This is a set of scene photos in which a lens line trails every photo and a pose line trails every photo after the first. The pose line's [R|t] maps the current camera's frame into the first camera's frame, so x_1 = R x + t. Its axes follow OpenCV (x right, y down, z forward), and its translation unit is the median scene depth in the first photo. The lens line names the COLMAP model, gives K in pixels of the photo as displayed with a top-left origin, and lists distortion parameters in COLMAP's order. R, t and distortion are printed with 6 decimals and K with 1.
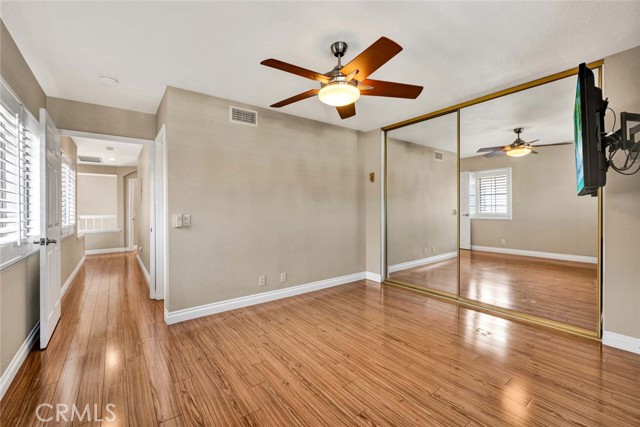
lens RADIAL K [[264.7, 0, 318.7], [0, 264.7, 208.9], [0, 0, 1]] dist [0.000412, 0.000016]
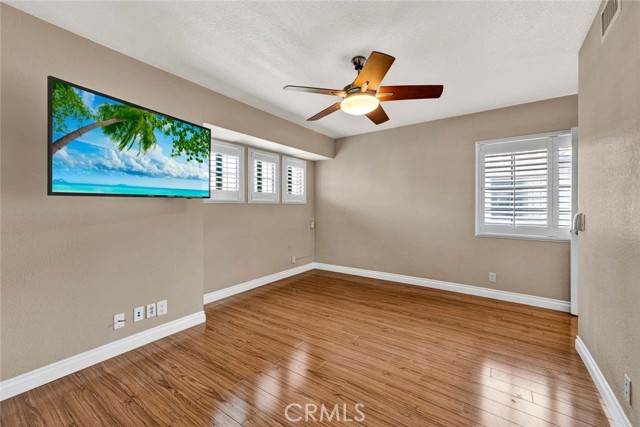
lens RADIAL K [[264.7, 0, 320.4], [0, 264.7, 209.6], [0, 0, 1]] dist [0.000412, 0.000016]
pose [[-0.951363, -0.001600, -0.308069, 0.627519], [-0.003895, 0.999969, 0.006834, 0.001638], [0.308048, 0.007702, -0.951340, 2.164238]]
